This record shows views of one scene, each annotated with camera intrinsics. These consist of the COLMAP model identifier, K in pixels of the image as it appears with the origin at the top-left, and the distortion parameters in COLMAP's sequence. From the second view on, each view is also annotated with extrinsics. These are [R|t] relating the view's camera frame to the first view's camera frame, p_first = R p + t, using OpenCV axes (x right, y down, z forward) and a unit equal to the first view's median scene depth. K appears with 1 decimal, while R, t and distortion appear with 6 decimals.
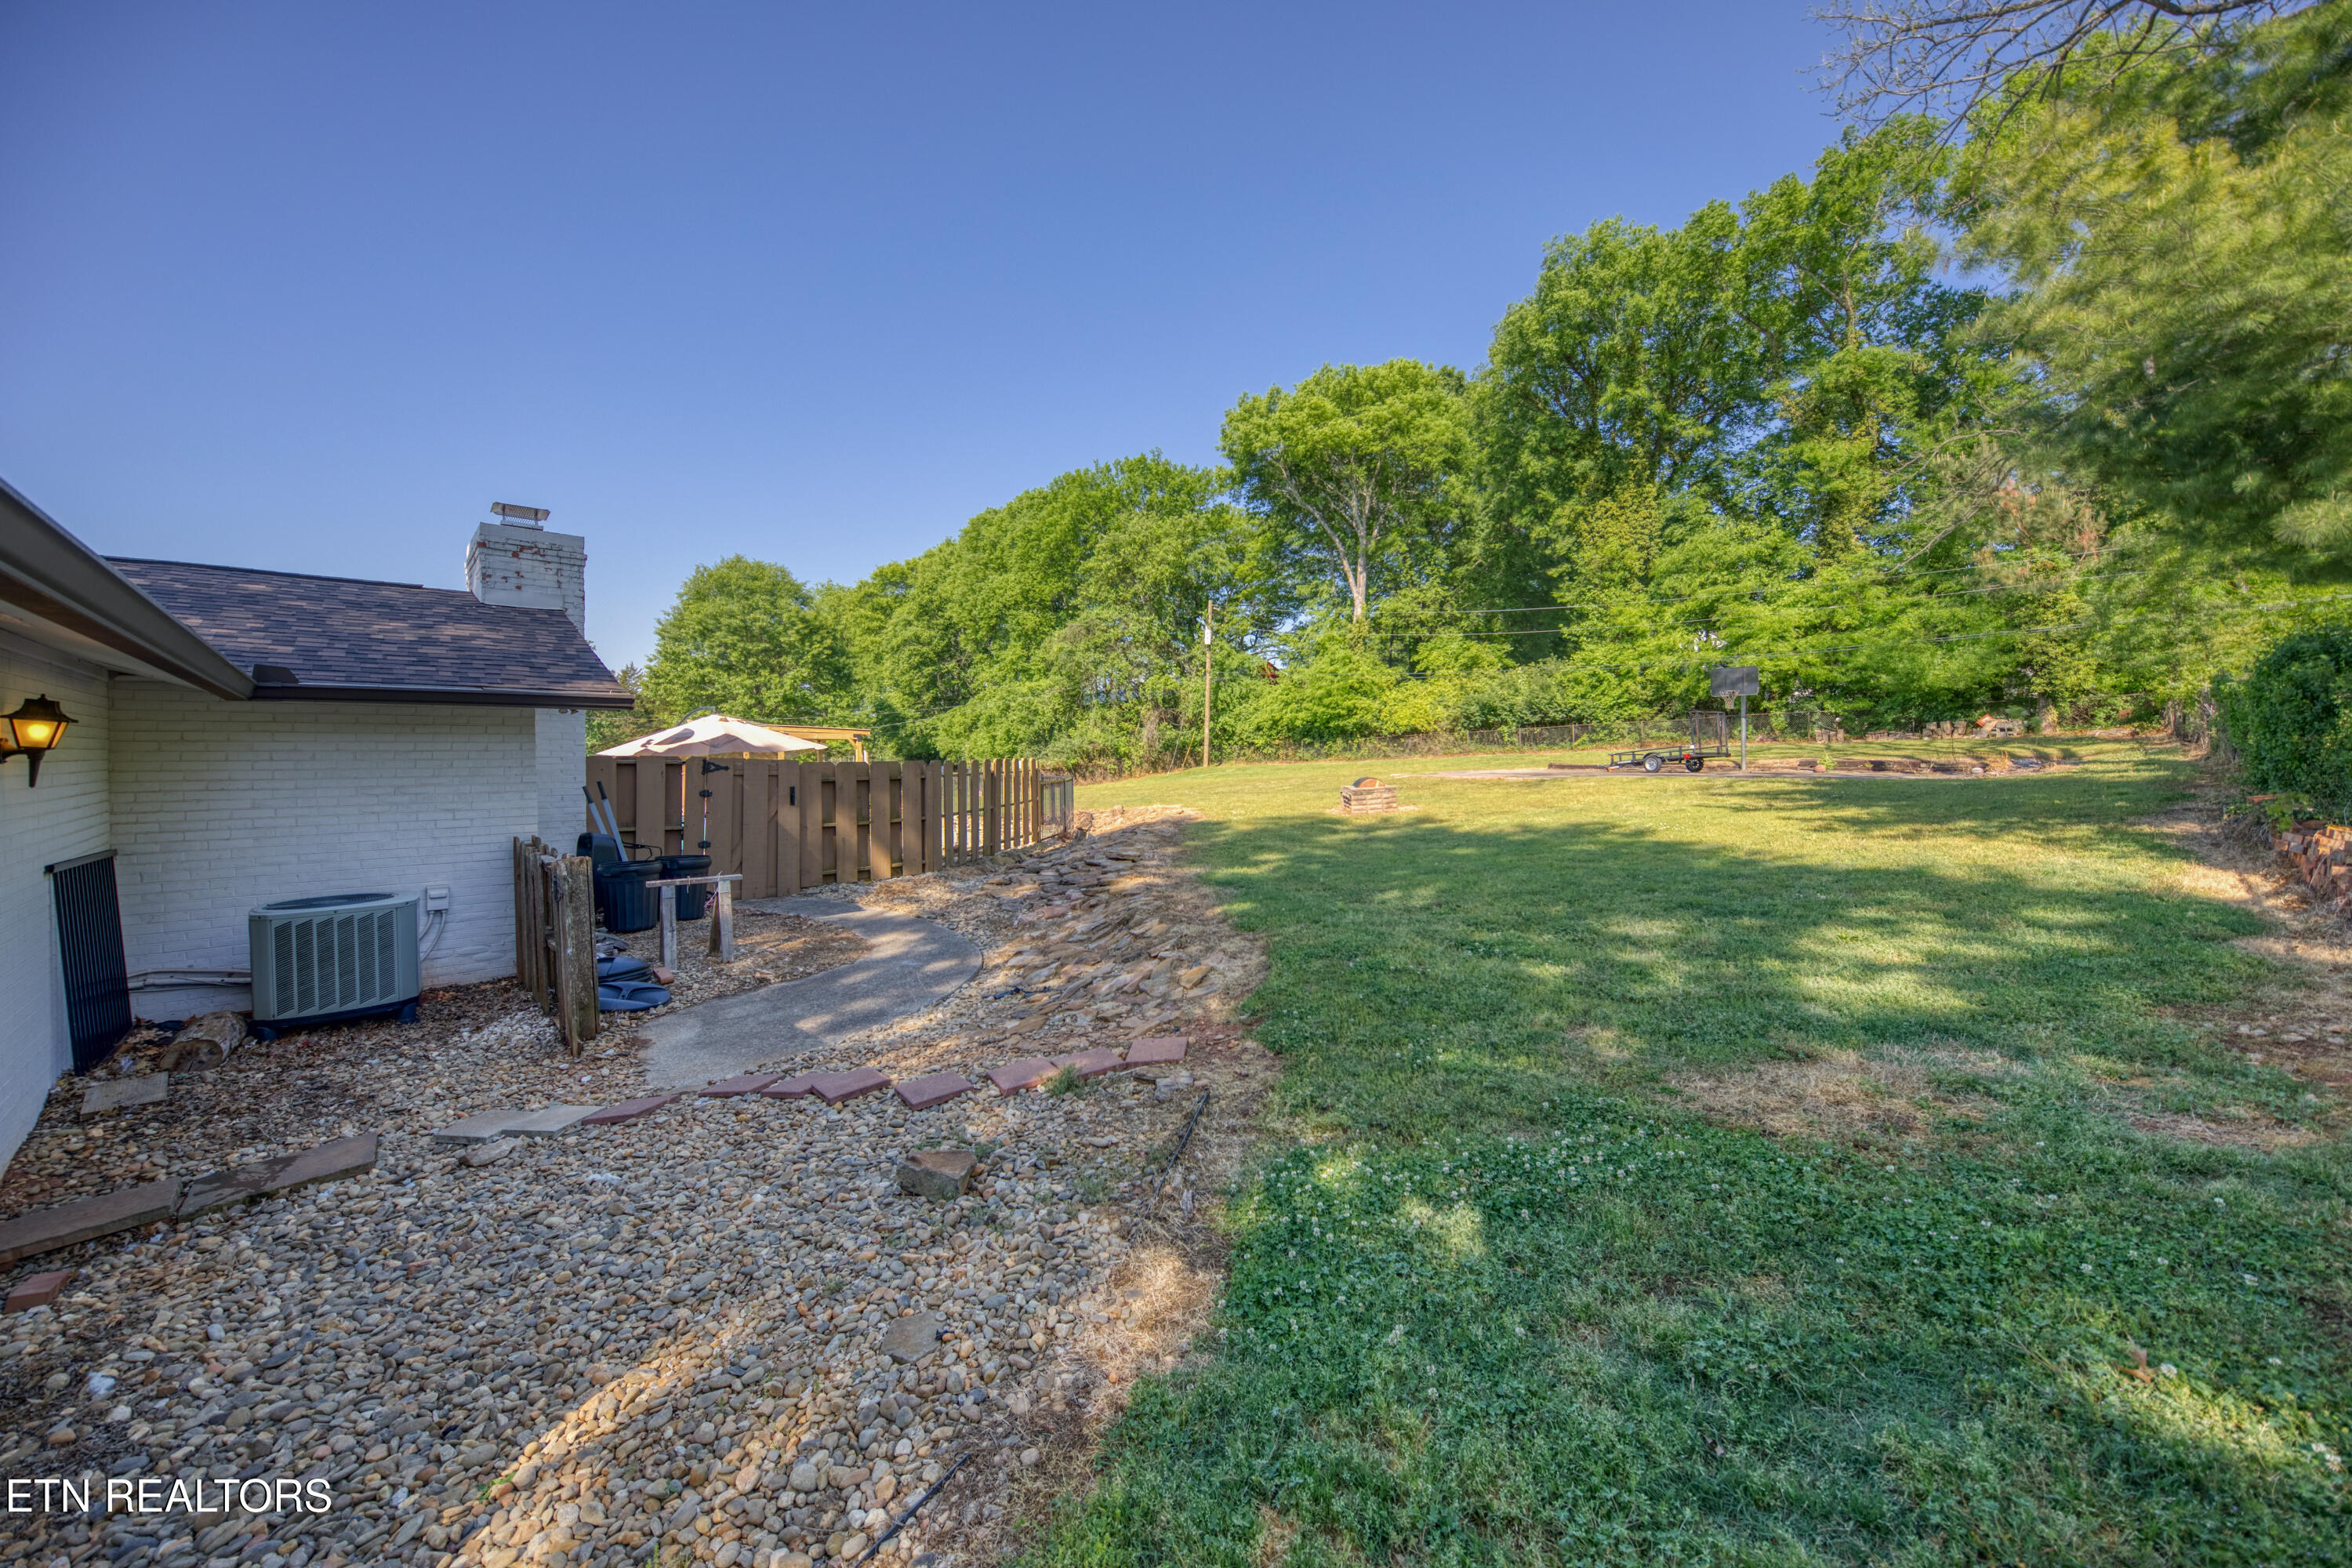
lens RADIAL K [[853.1, 0, 1182.0], [0, 853.1, 780.6], [0, 0, 1]] dist [0.003574, -0.003185]
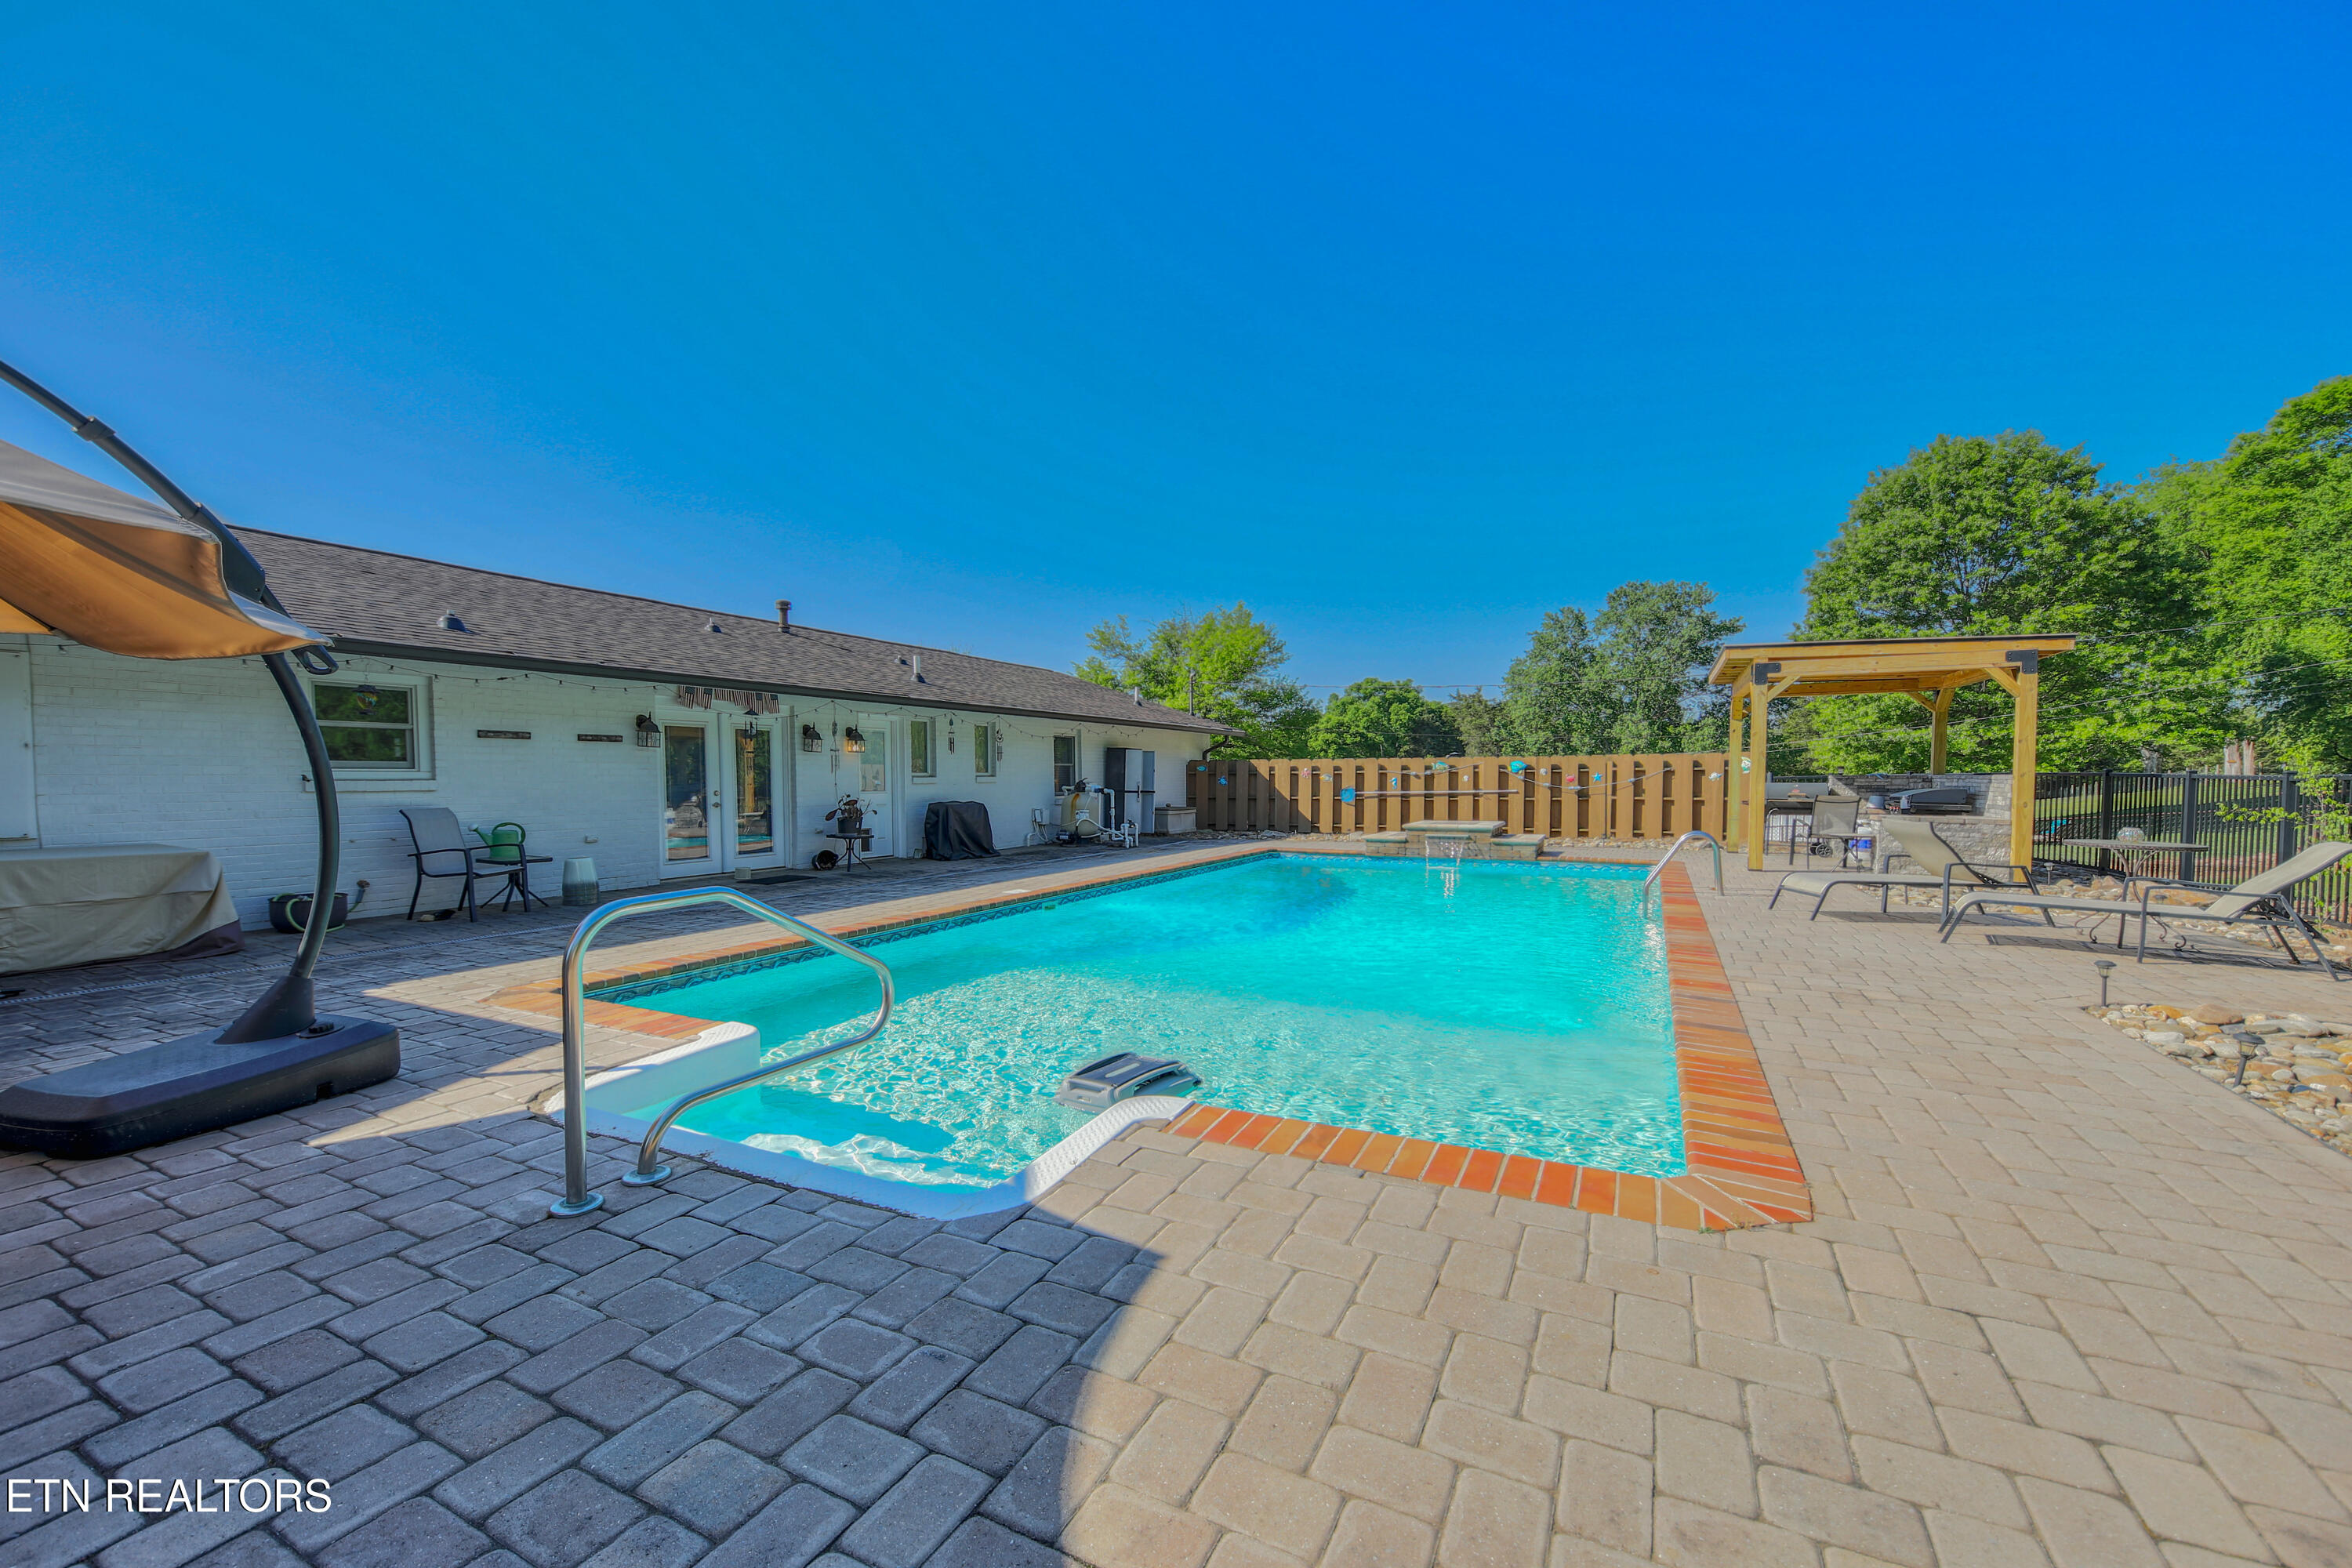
lens RADIAL K [[908.5, 0, 1234.2], [0, 908.5, 778.6], [0, 0, 1]] dist [-0.001282, 0.000104]
pose [[0.346462, 0.000796, -0.938064, -0.094120], [-0.022256, 0.999725, -0.007371, -0.002501], [0.937800, 0.023431, 0.346384, 0.333187]]
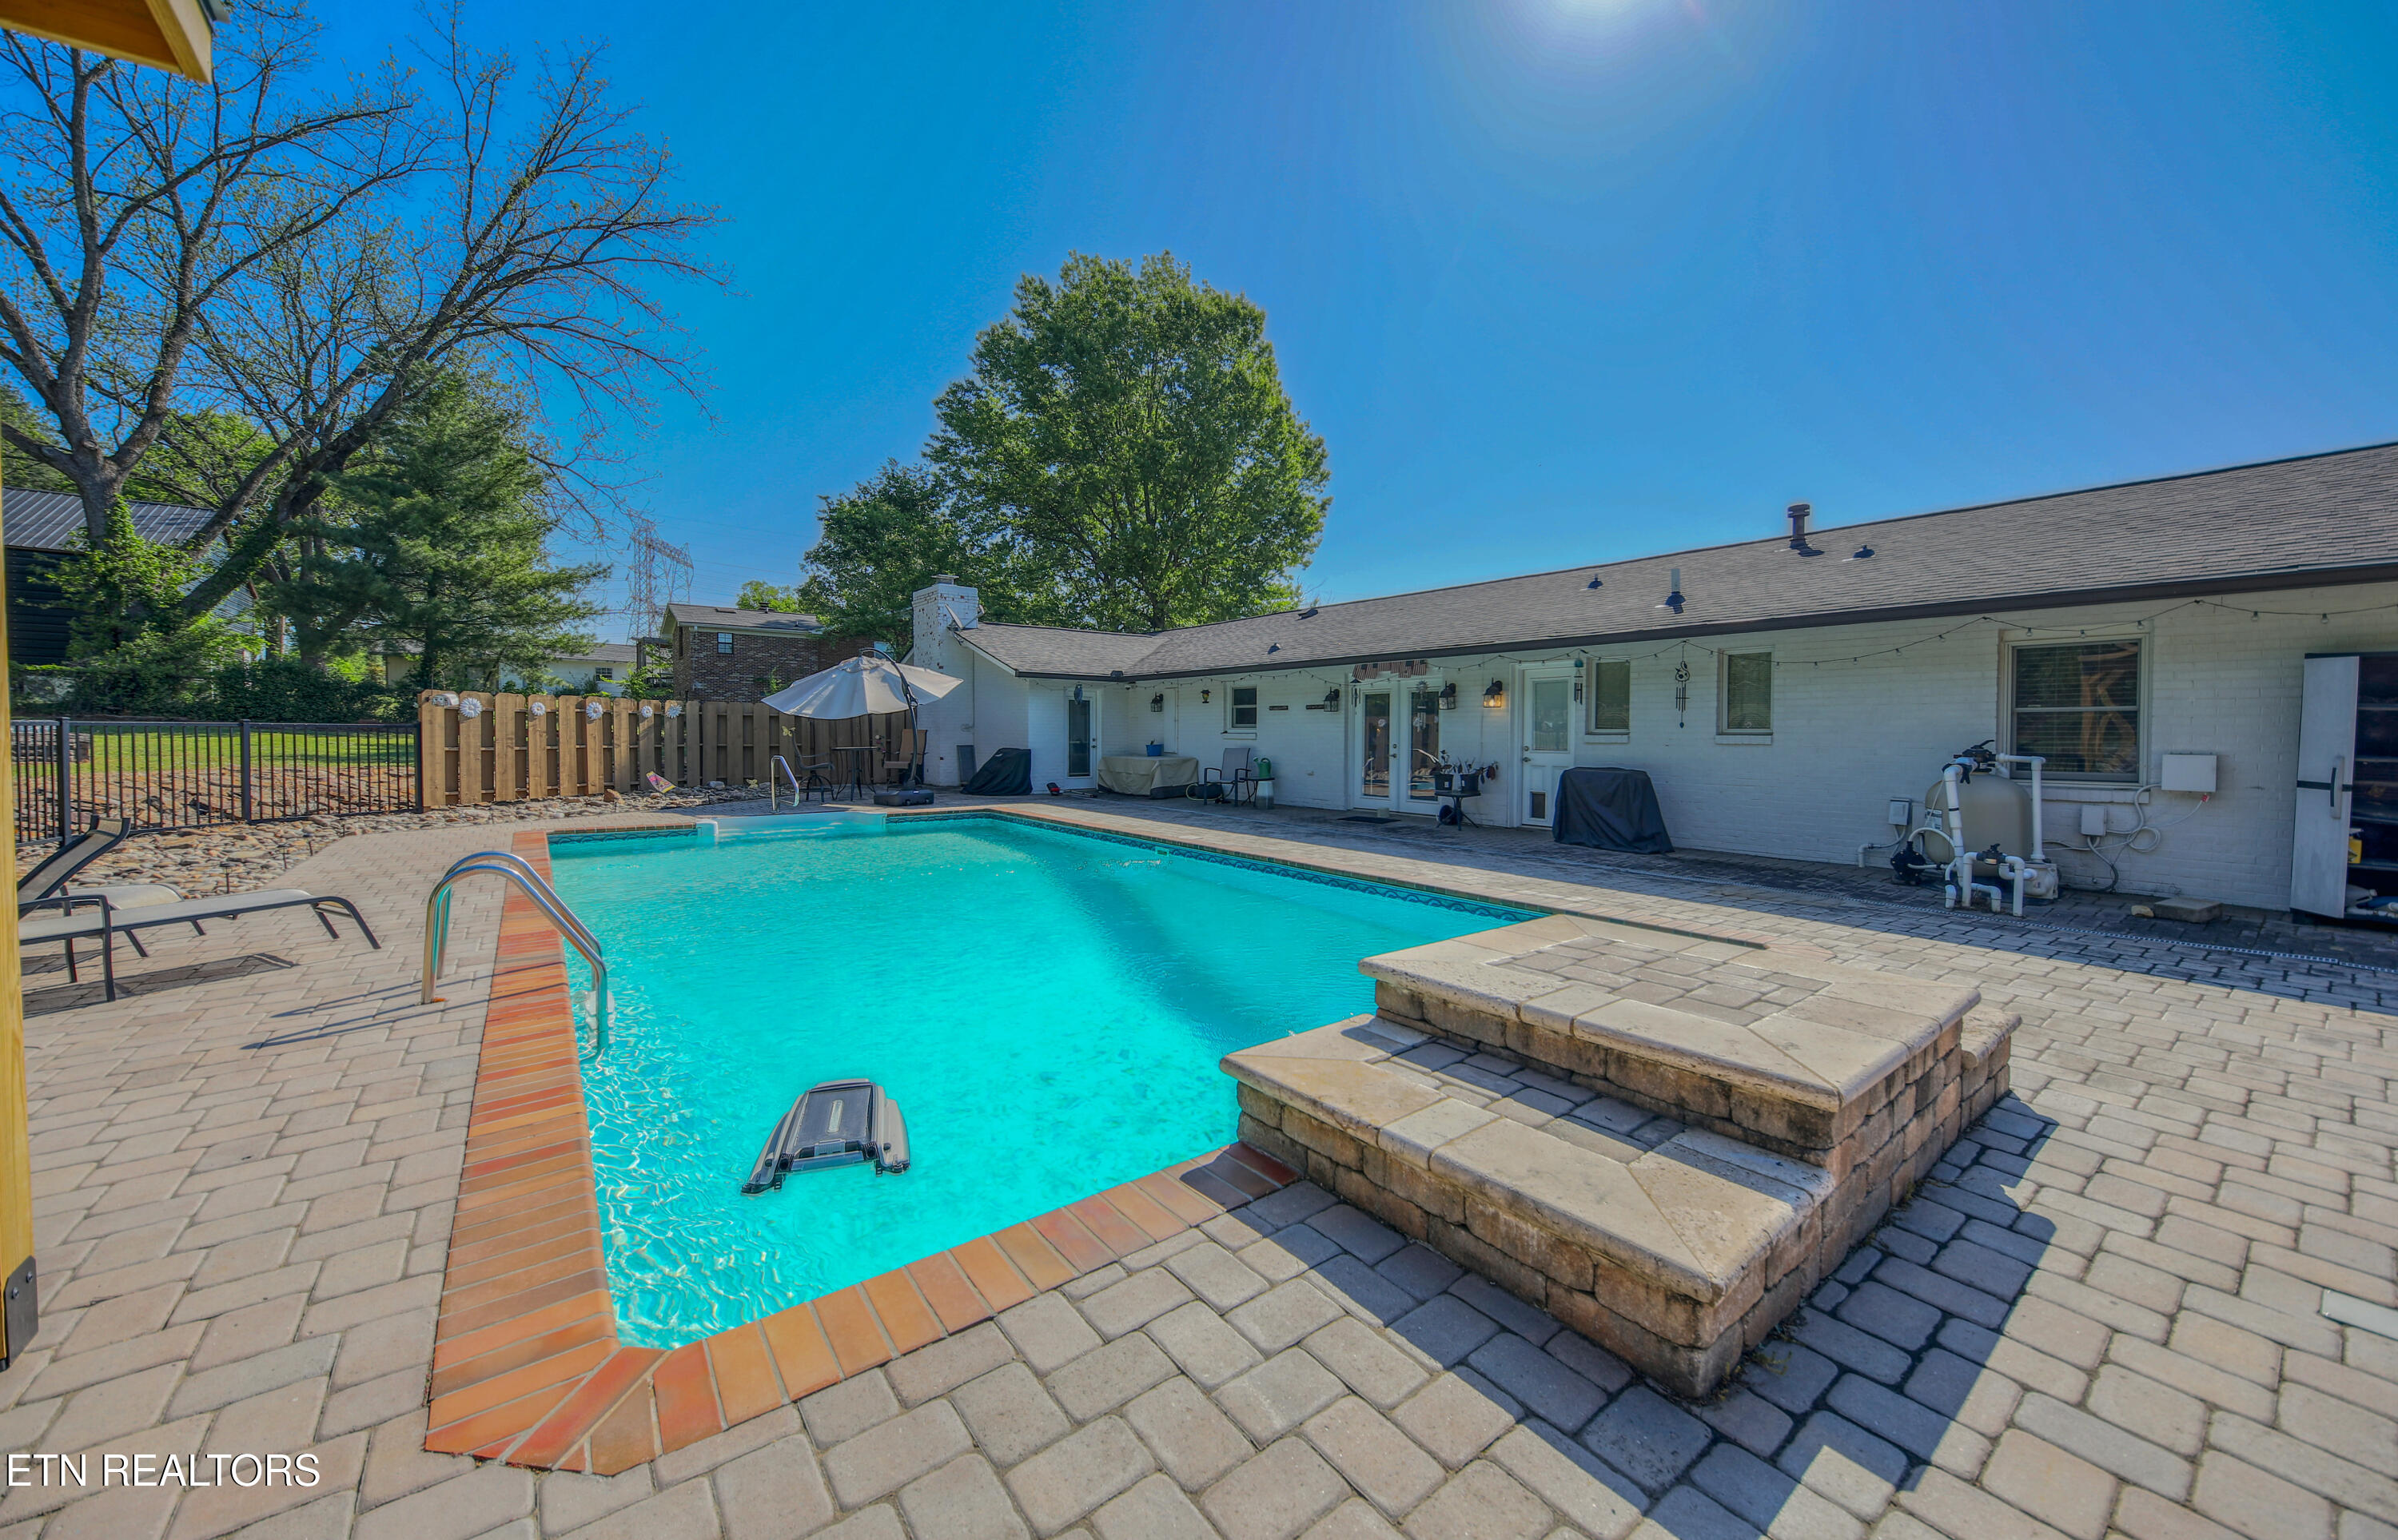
lens RADIAL K [[866.4, 0, 1212.8], [0, 866.4, 736.1], [0, 0, 1]] dist [-0.003408, -0.000709]
pose [[-0.990987, -0.002426, 0.133937, -0.283194], [0.001853, 0.999492, 0.031813, -0.007857], [-0.133946, 0.031774, -0.990479, 0.511541]]
